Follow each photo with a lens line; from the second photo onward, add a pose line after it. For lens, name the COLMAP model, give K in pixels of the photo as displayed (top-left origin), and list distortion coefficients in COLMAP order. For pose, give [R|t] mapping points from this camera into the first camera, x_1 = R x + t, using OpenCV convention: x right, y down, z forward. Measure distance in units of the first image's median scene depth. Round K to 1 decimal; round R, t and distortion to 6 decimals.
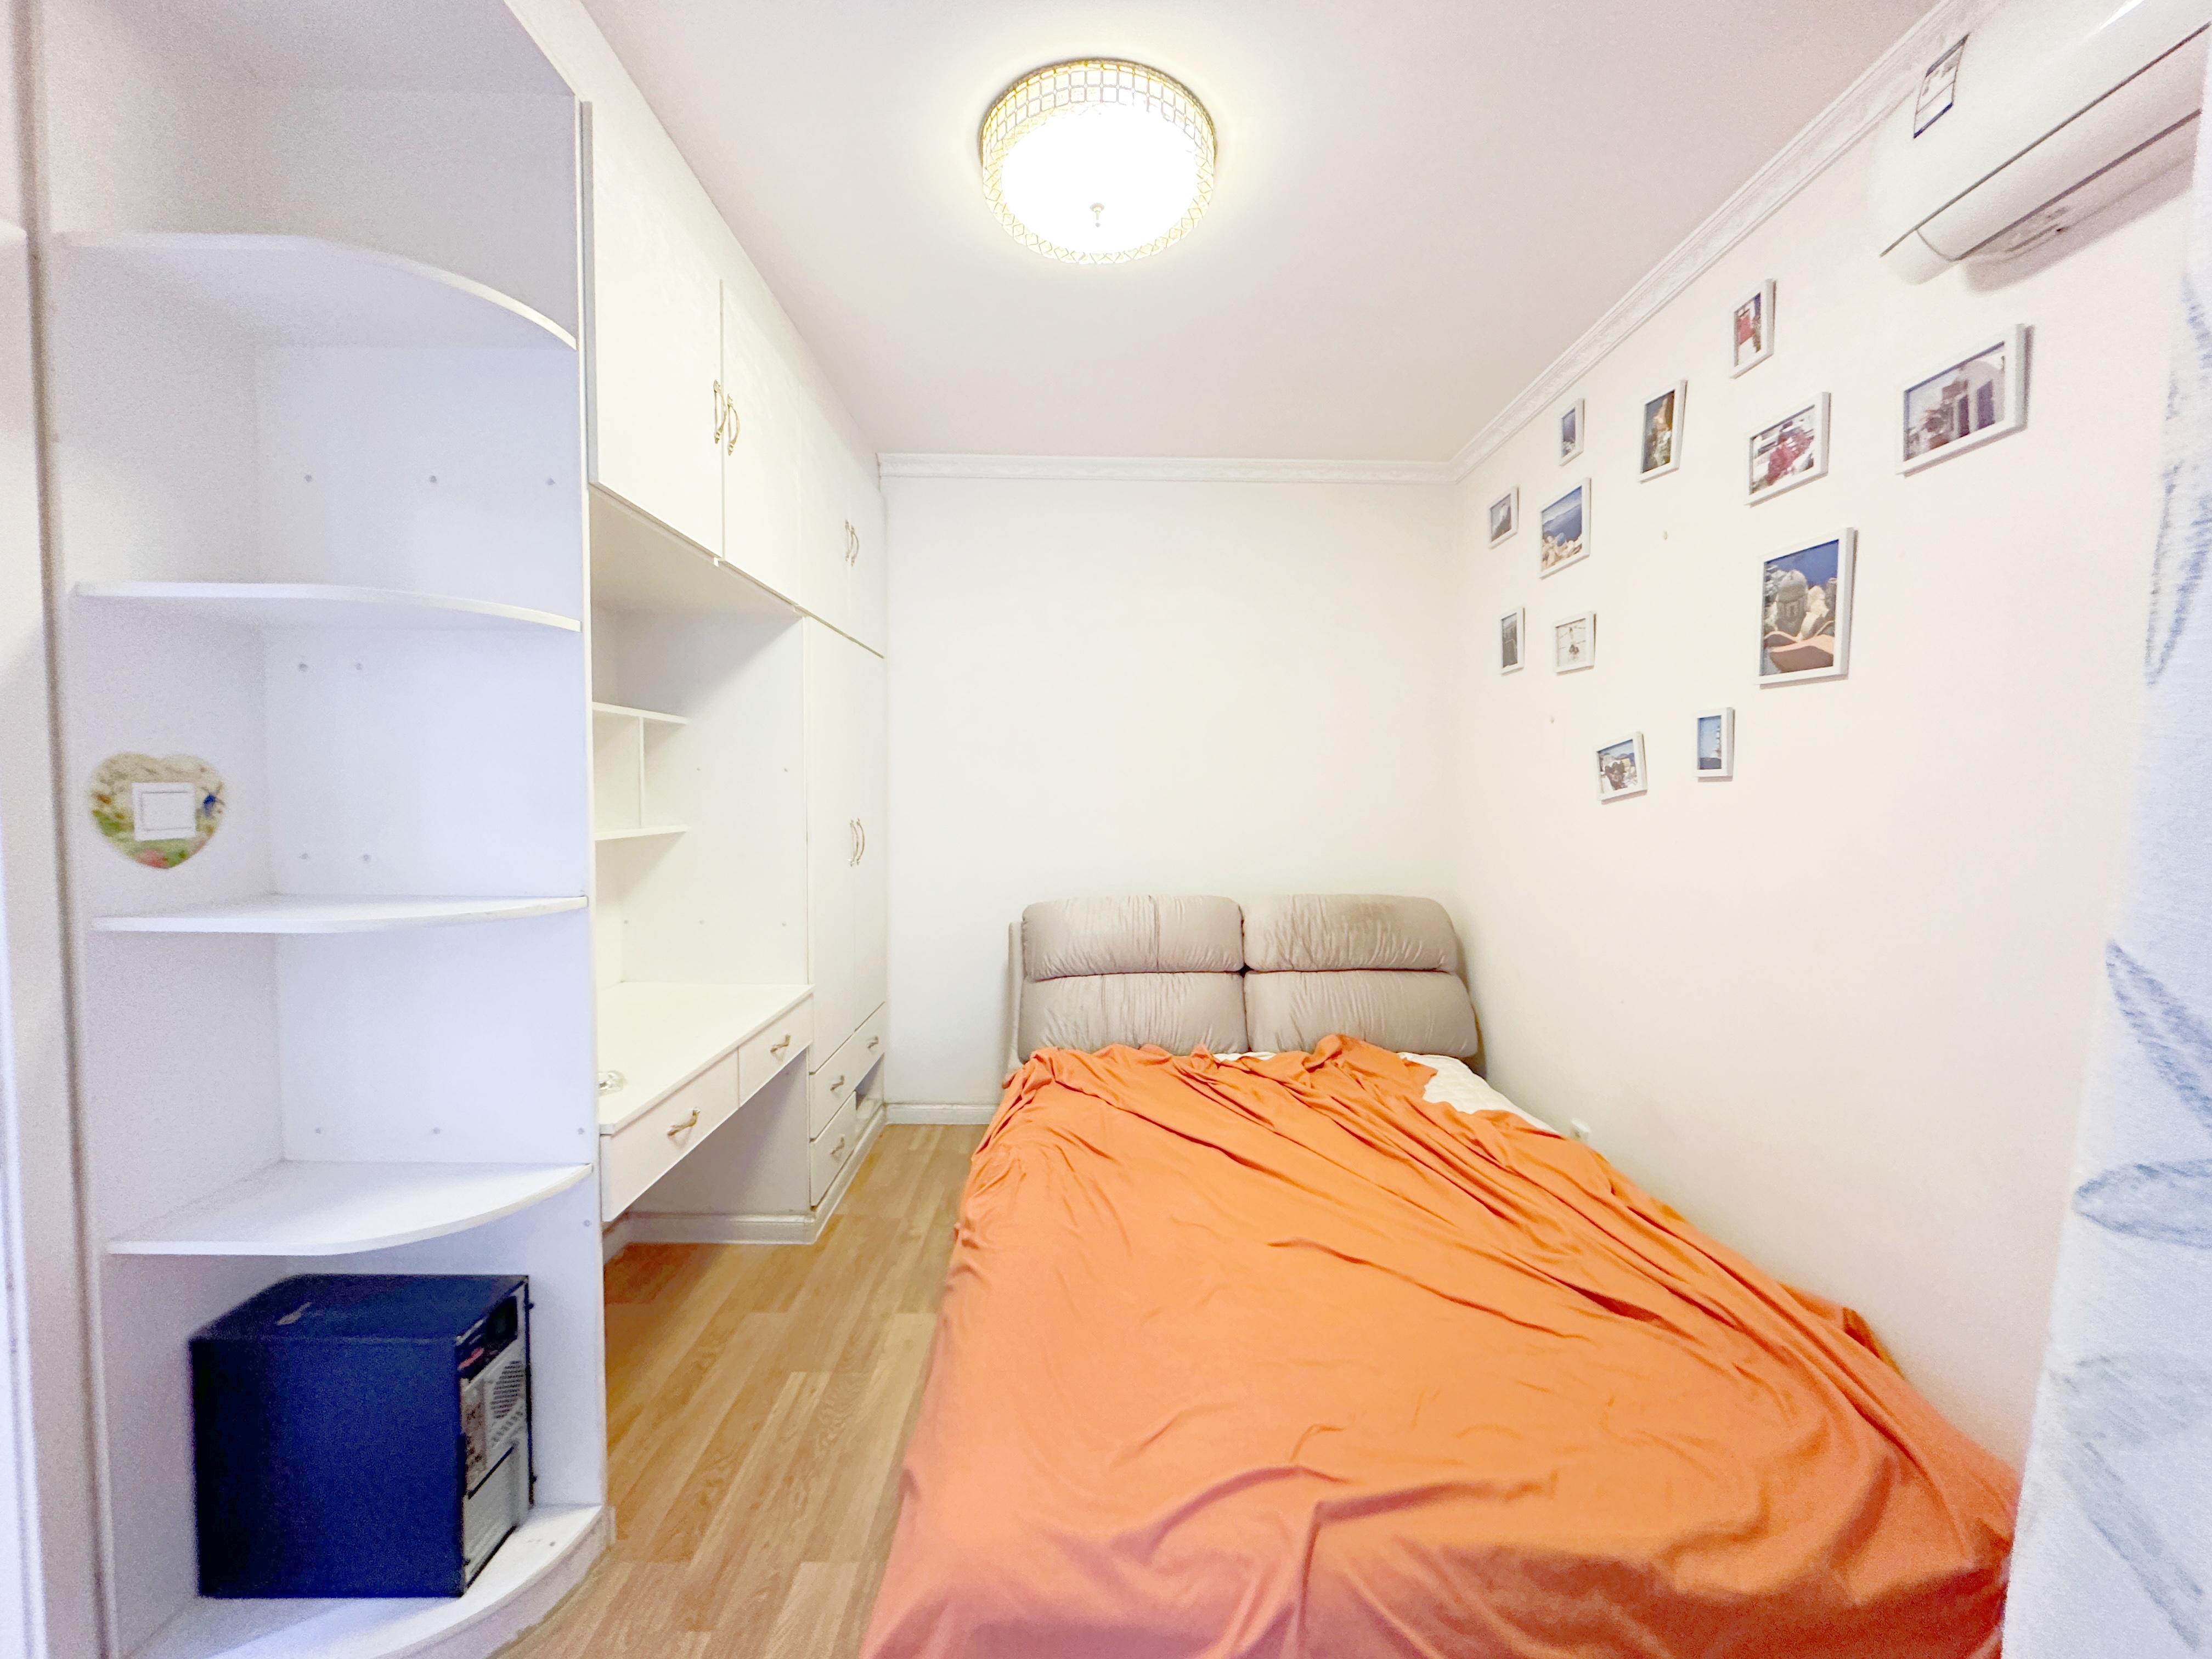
lens RADIAL K [[888.3, 0, 1109.3], [0, 888.3, 831.8], [0, 0, 1]] dist [0.000383, -0.000017]
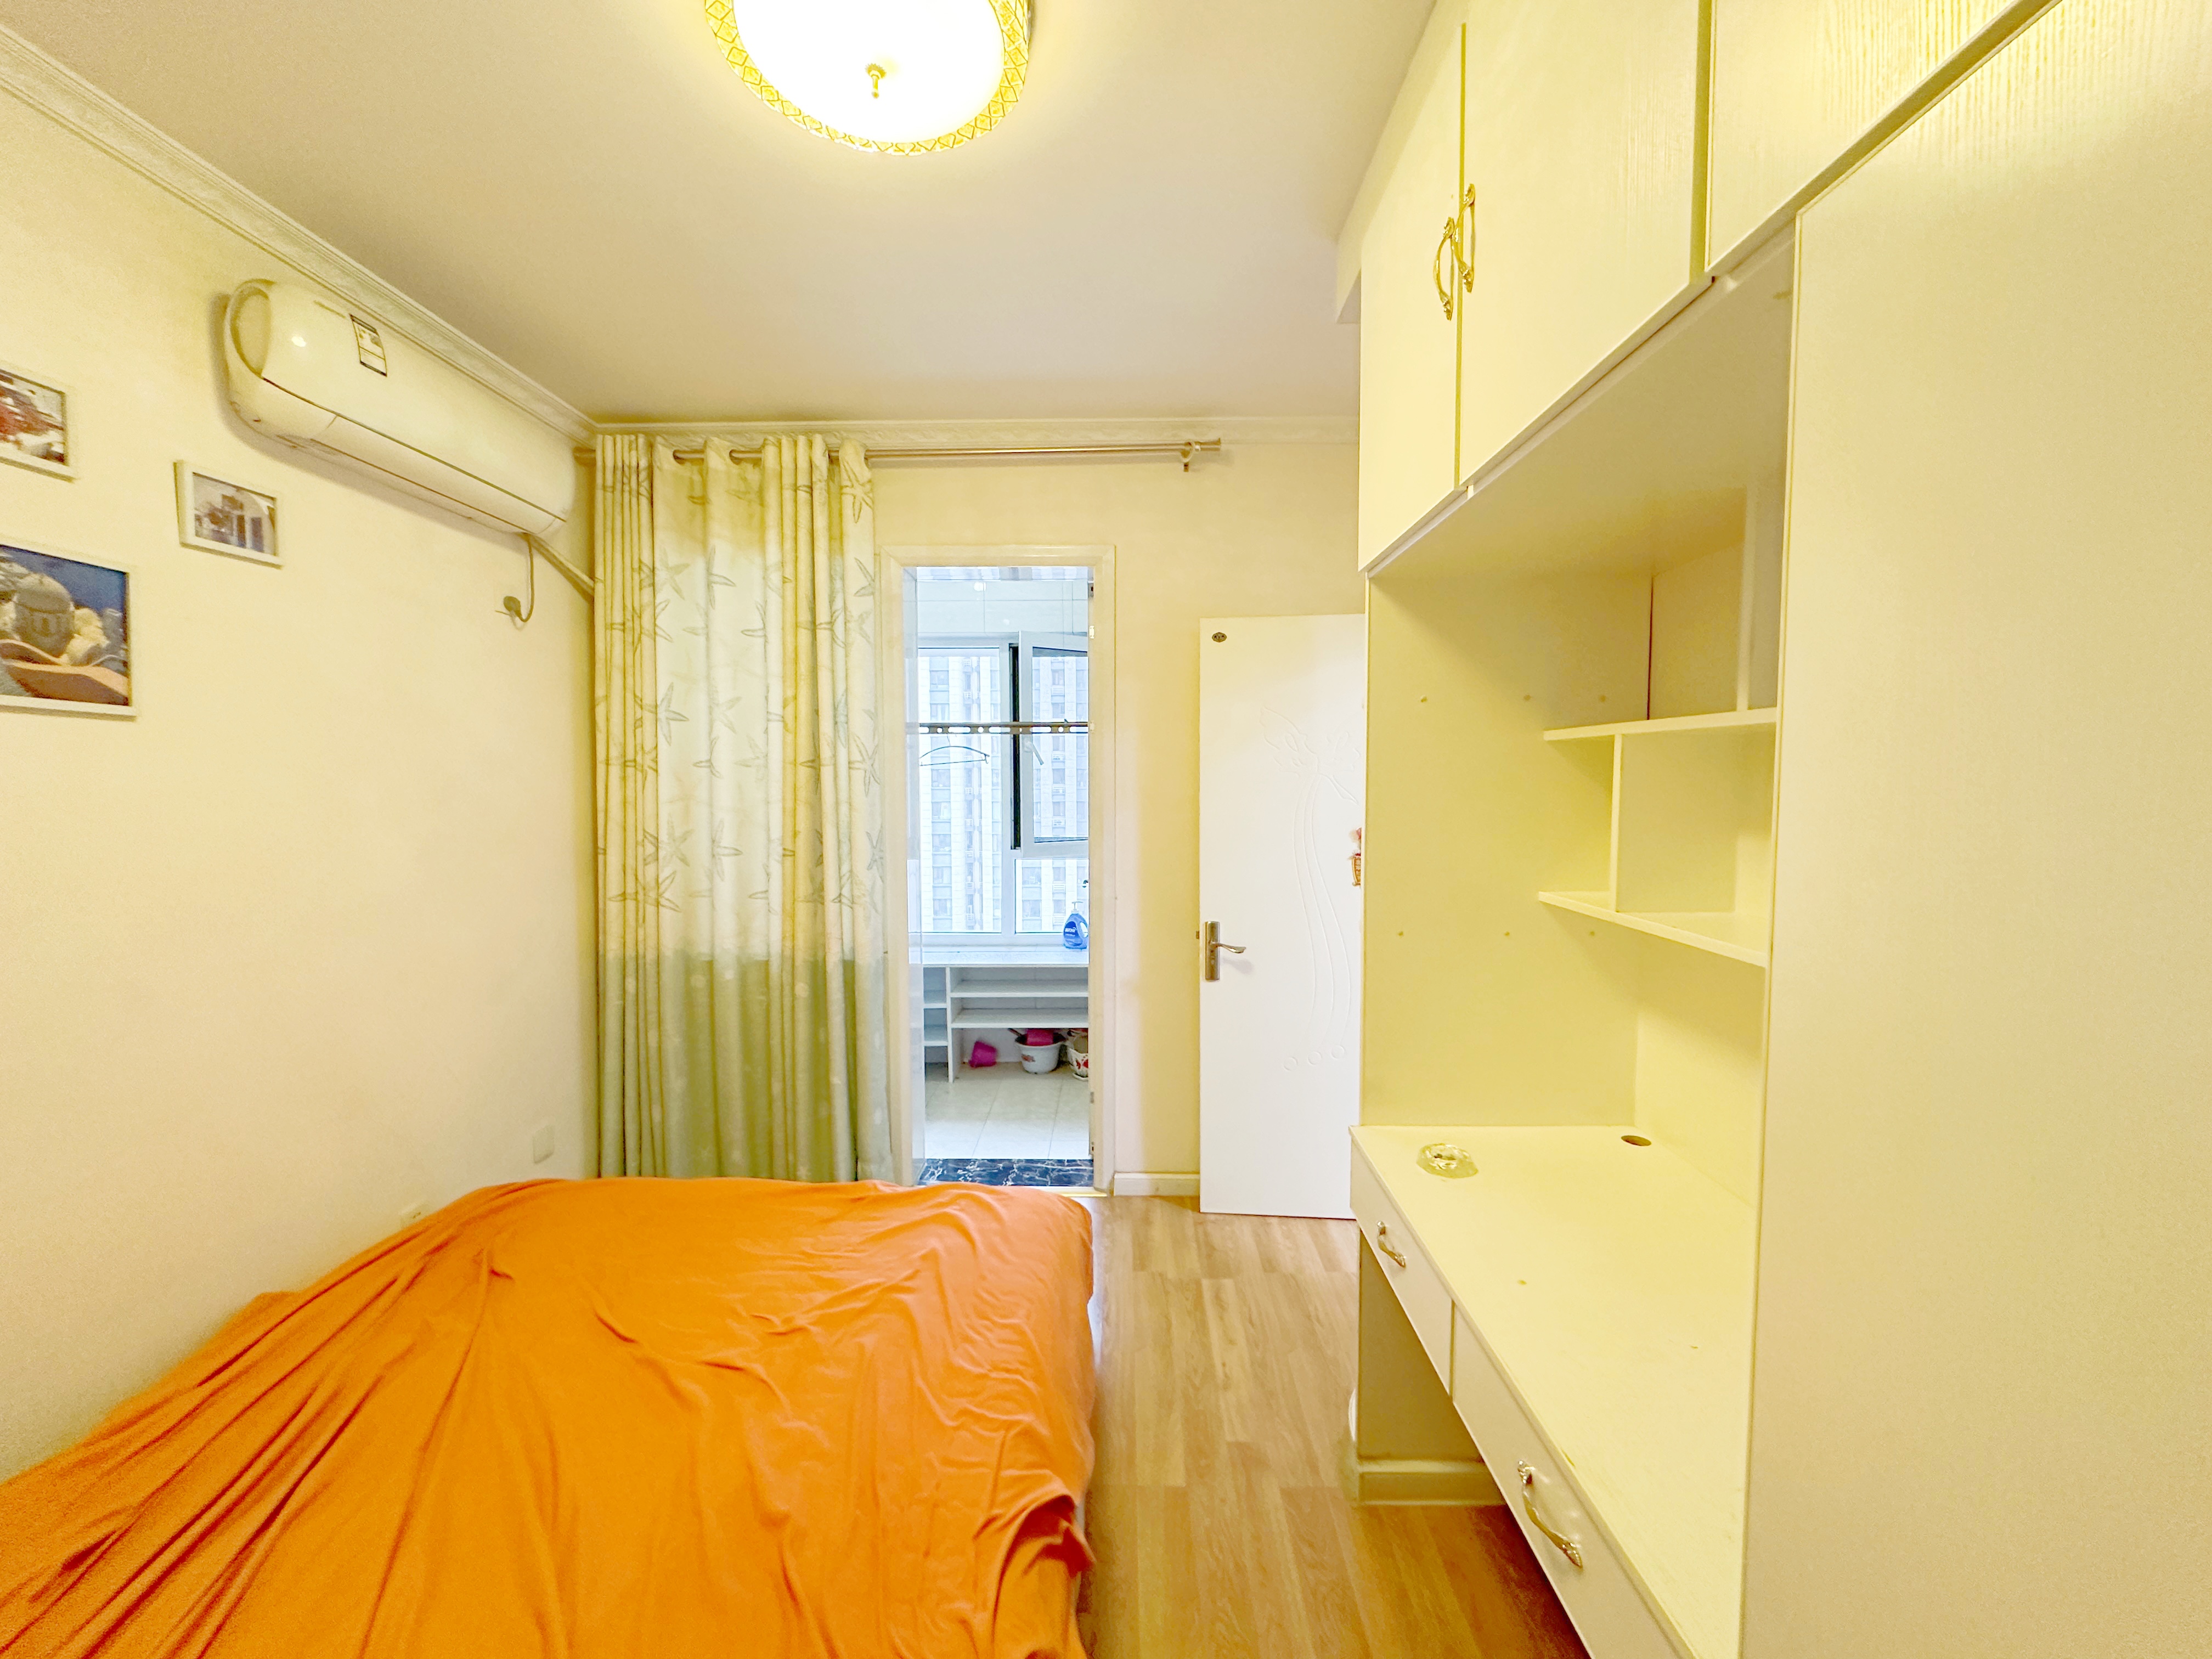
lens RADIAL K [[888.3, 0, 1107.7], [0, 888.3, 828.6], [0, 0, 1]] dist [0.000383, -0.000017]
pose [[-0.999194, -0.006574, 0.039600, -0.251273], [-0.002488, 0.994746, 0.102347, -0.152396], [-0.040065, 0.102166, -0.993960, 1.856422]]
